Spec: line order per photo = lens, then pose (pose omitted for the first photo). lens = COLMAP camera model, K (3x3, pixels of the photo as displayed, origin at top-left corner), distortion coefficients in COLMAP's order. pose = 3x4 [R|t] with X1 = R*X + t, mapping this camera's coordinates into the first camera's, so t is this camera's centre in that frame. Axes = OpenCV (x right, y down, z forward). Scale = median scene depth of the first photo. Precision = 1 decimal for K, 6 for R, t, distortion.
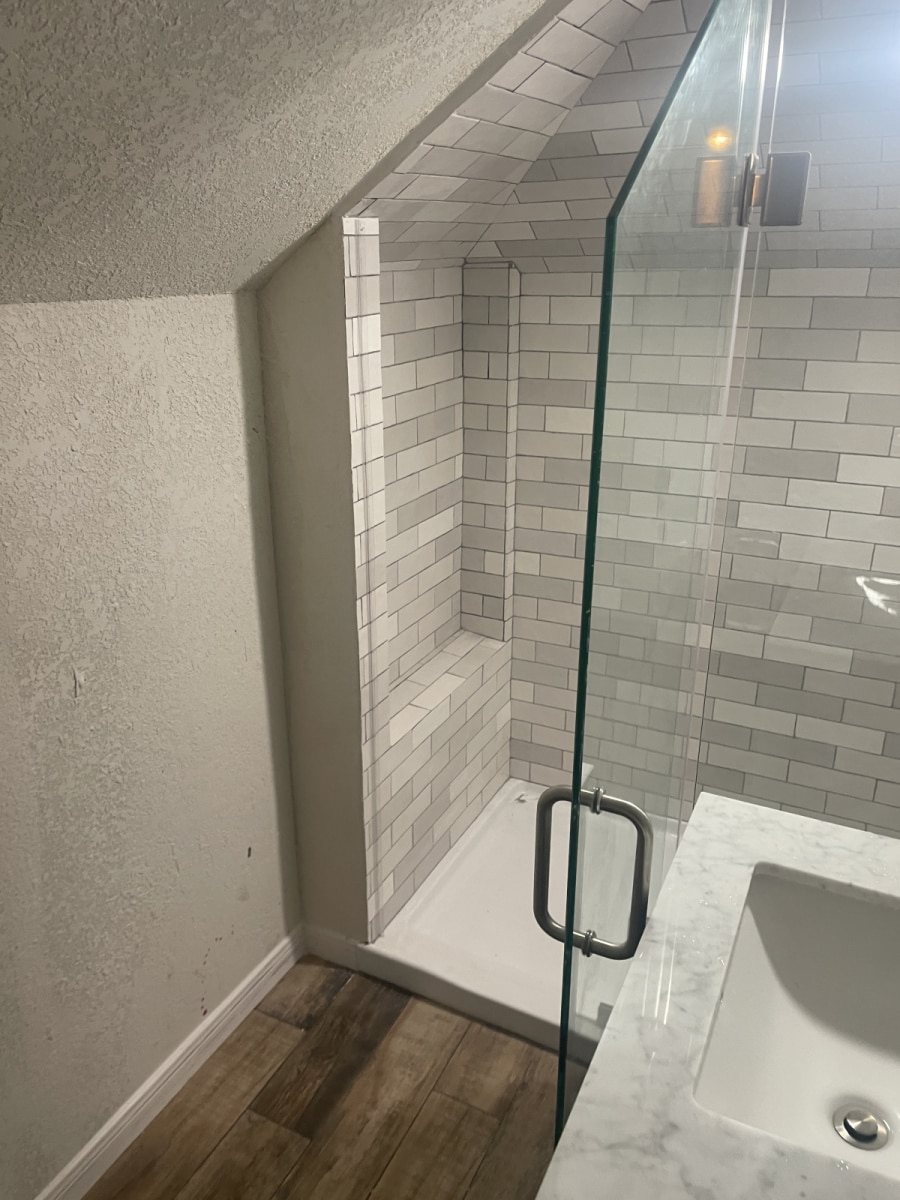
lens RADIAL K [[909.1, 0, 437.7], [0, 909.1, 610.5], [0, 0, 1]] dist [0.101094, -0.119085]
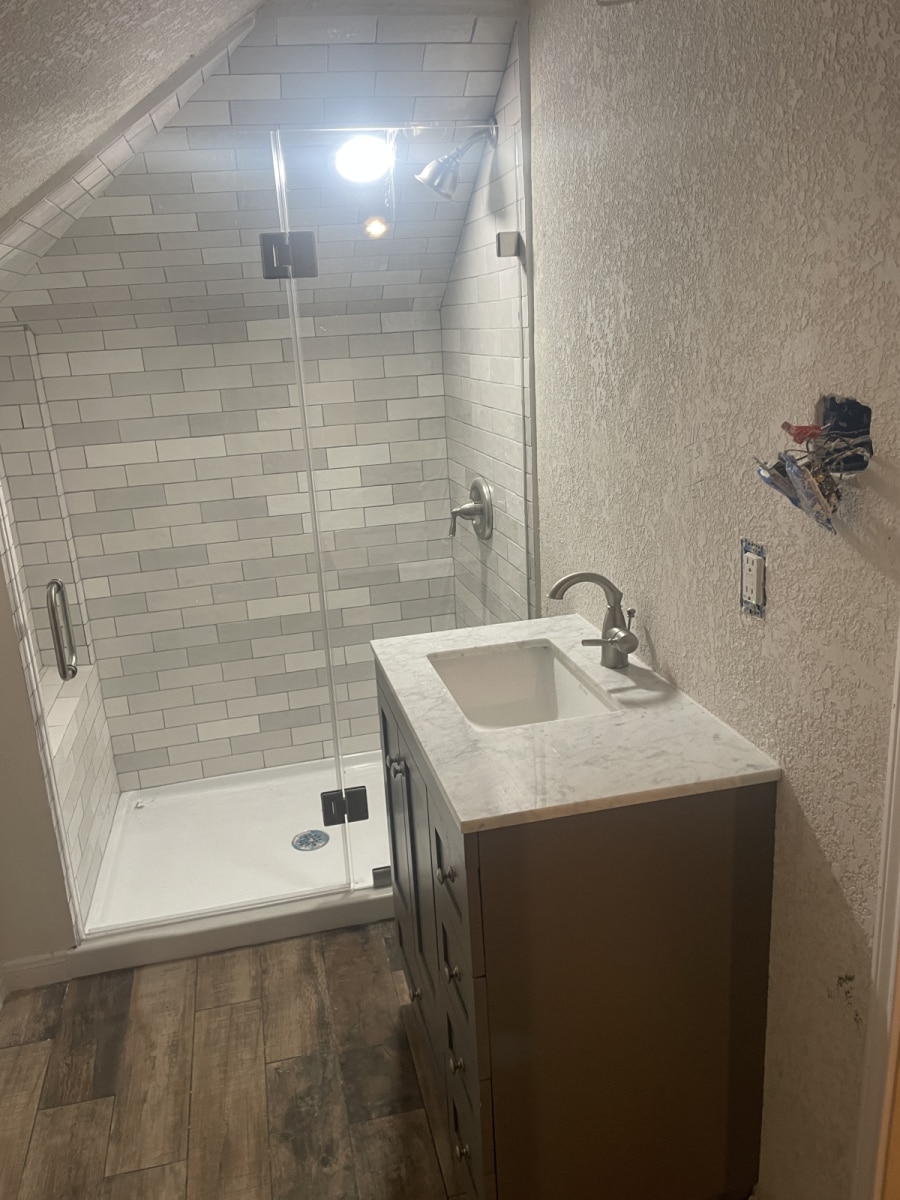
lens RADIAL K [[905.5, 0, 440.5], [0, 905.5, 598.8], [0, 0, 1]] dist [0.107774, -0.127853]
pose [[0.773003, -0.224338, 0.593413, -0.316863], [0.283828, 0.958848, -0.007236, 0.114174], [-0.567369, 0.174020, 0.804866, -0.173491]]
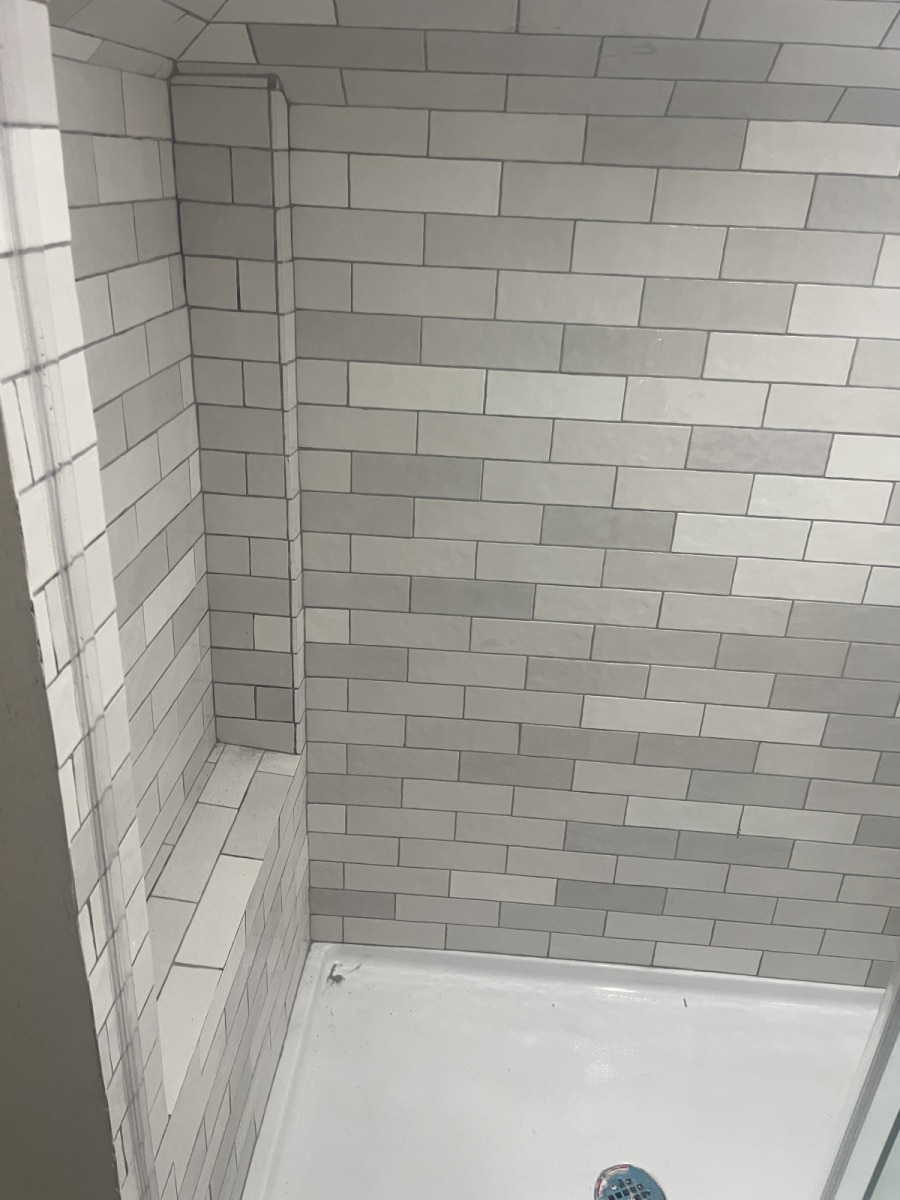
lens RADIAL K [[914.2, 0, 446.4], [0, 914.2, 609.3], [0, 0, 1]] dist [0.109745, -0.137649]
pose [[0.916560, -0.126377, 0.379402, -0.073510], [0.096454, 0.990605, 0.096949, -0.147897], [-0.388089, -0.052265, 0.920139, 0.543914]]
